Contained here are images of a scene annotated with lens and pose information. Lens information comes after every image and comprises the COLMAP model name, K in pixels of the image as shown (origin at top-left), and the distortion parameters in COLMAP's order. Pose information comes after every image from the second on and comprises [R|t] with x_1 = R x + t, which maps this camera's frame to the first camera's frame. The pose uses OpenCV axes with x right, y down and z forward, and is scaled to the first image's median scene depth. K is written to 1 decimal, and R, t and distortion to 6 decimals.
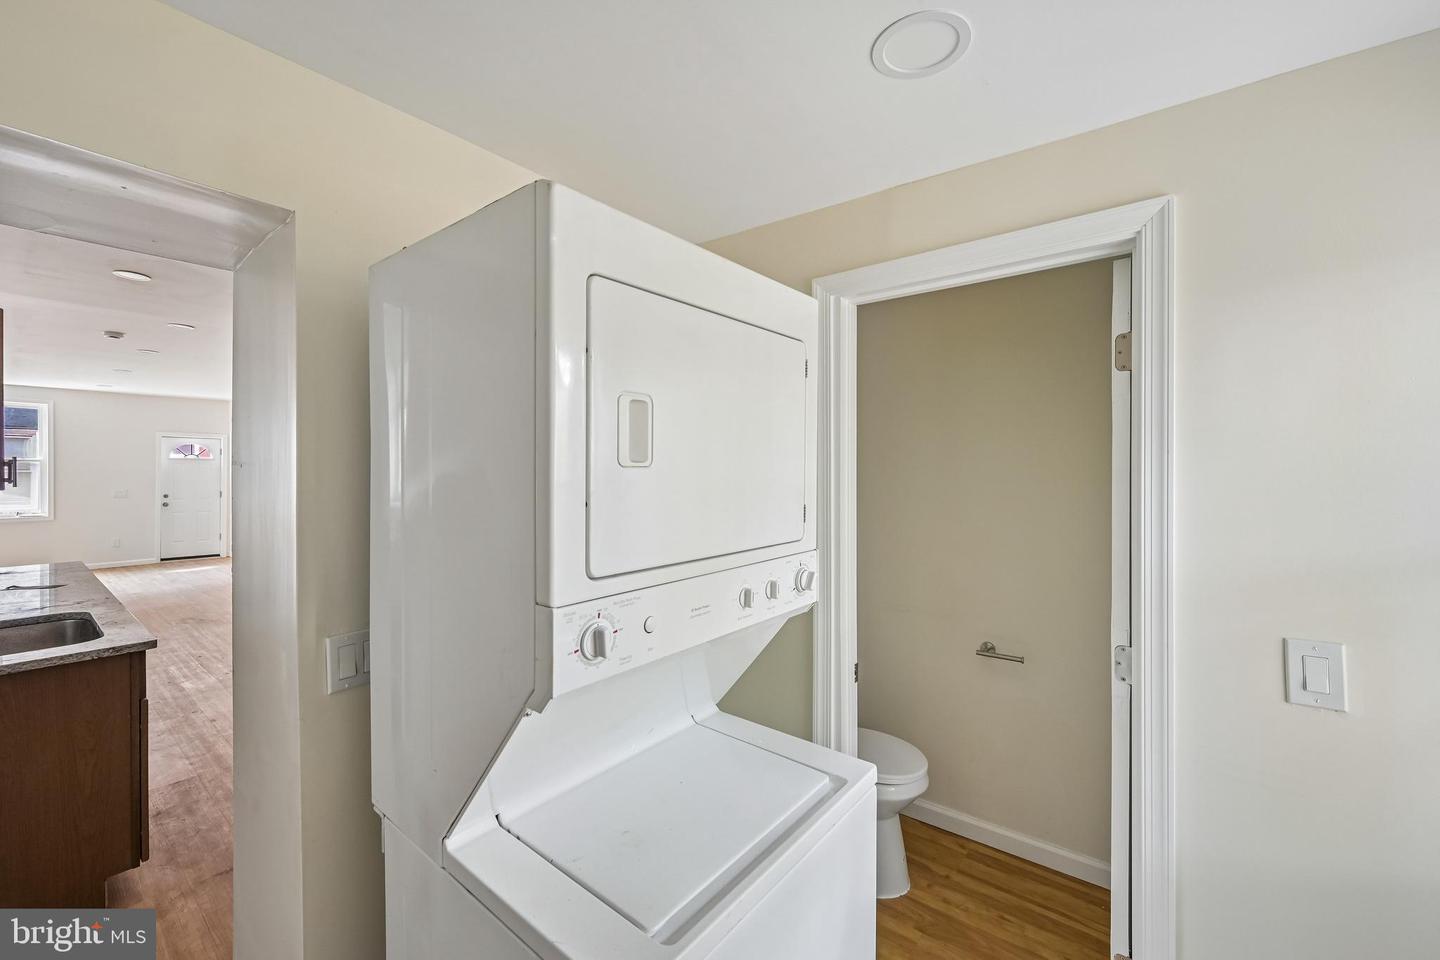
lens RADIAL K [[581.3, 0, 719.2], [0, 581.3, 470.7], [0, 0, 1]] dist [0.000070, -0.000124]
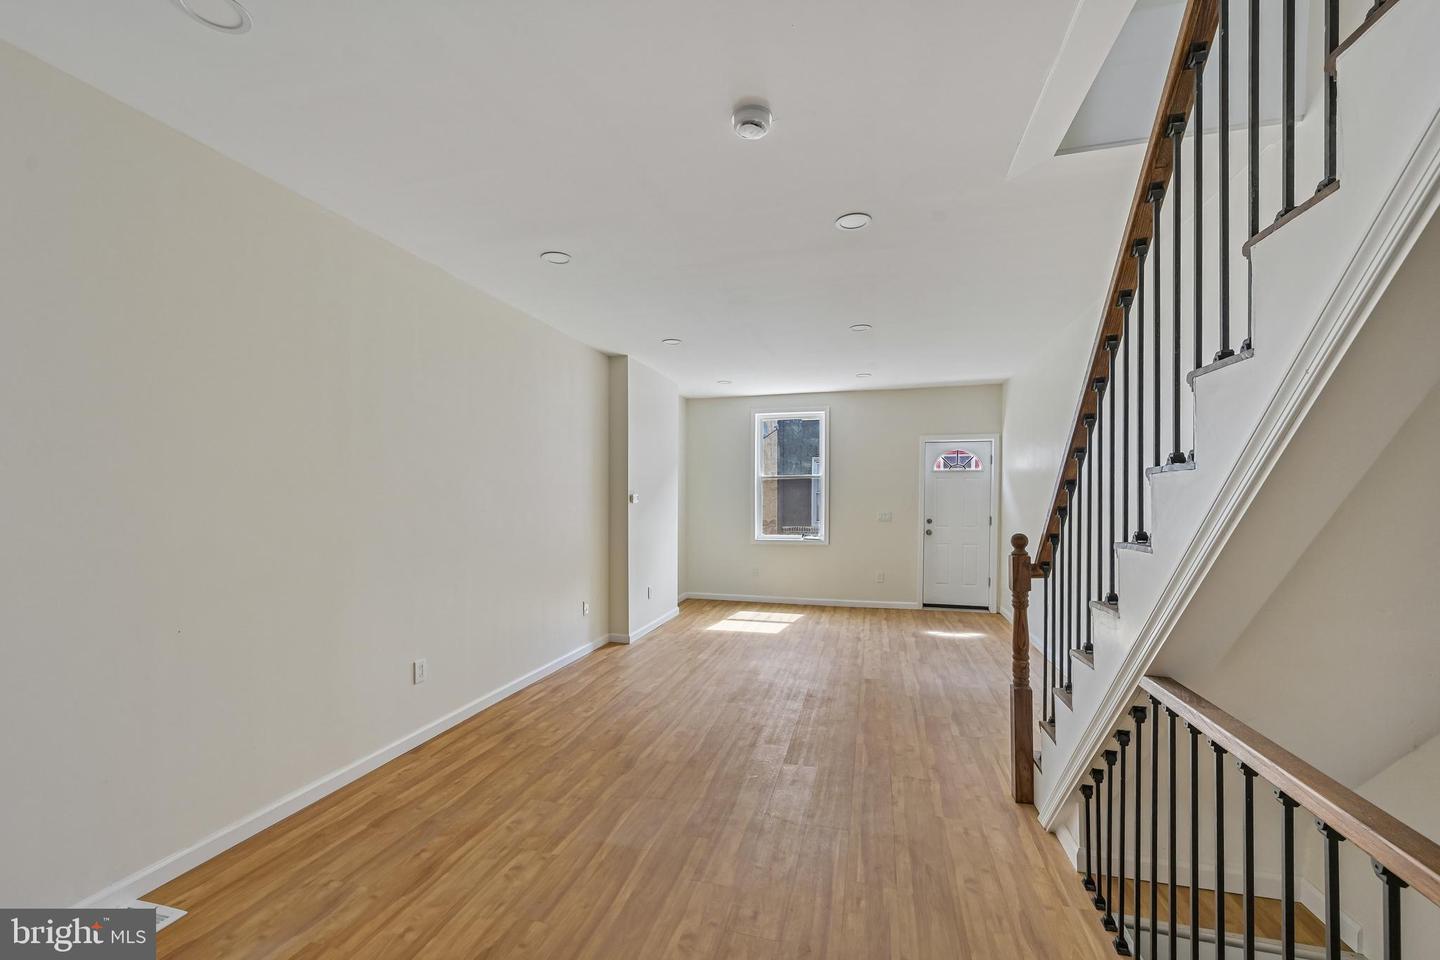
lens RADIAL K [[600.7, 0, 708.3], [0, 600.7, 509.7], [0, 0, 1]] dist [0.000828, 0.000022]
pose [[0.400566, 0.018956, -0.916072, -0.400635], [0.003344, 0.999749, 0.022150, 0.012136], [0.916262, -0.011936, 0.400402, 0.481797]]
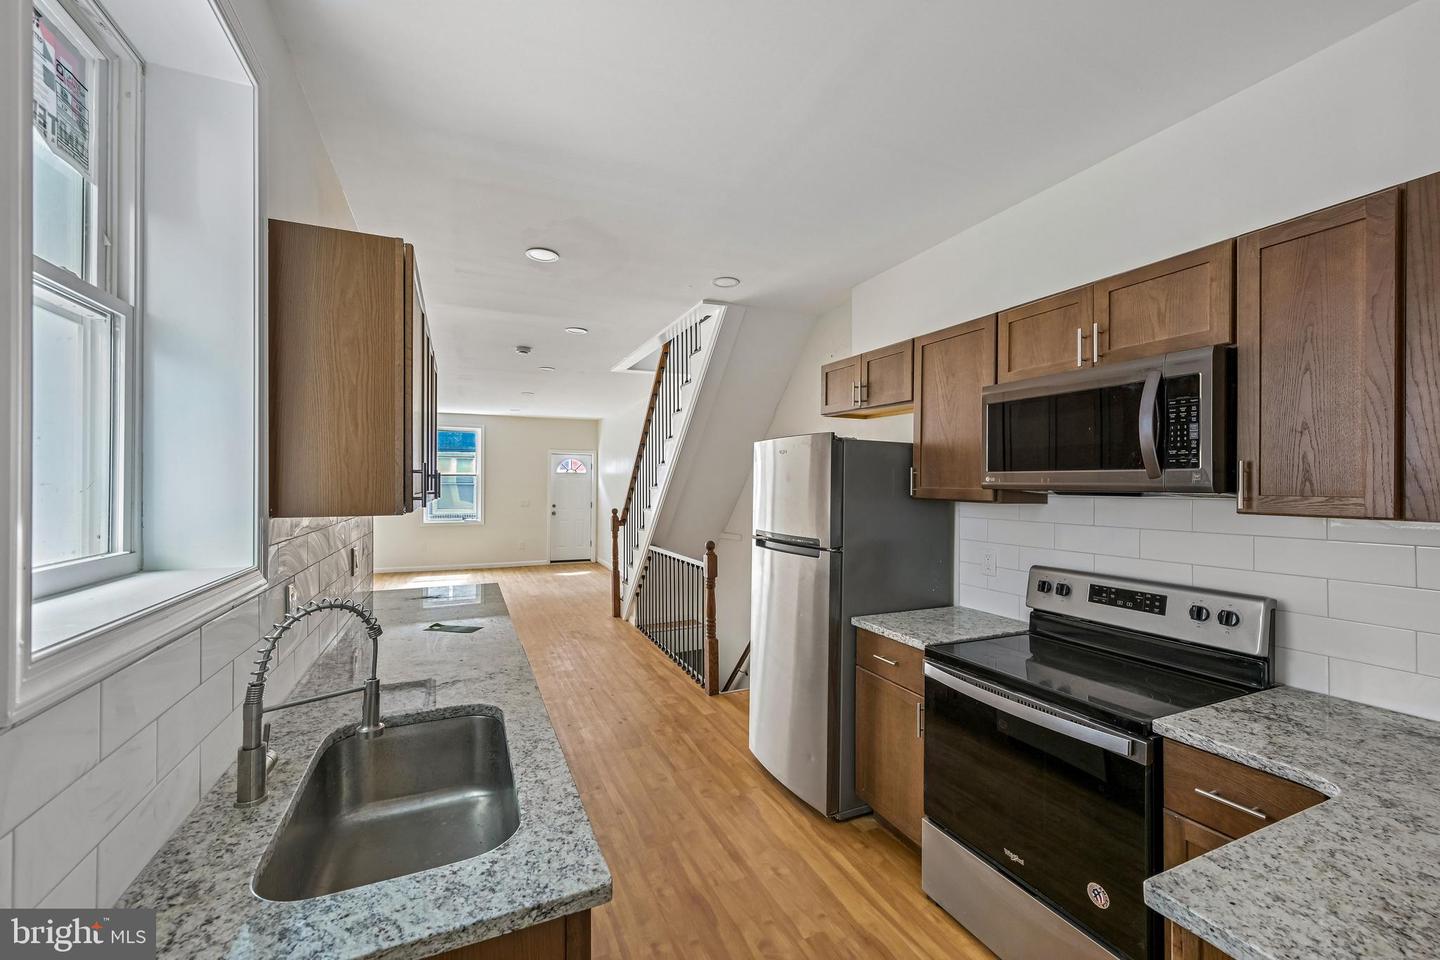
lens RADIAL K [[585.3, 0, 721.1], [0, 585.3, 475.4], [0, 0, 1]] dist [0.001246, -0.000084]
pose [[0.889906, -0.005564, -0.456109, -0.153082], [-0.000978, 0.999900, -0.014105, -0.000159], [0.456142, 0.012998, 0.889812, 0.142505]]
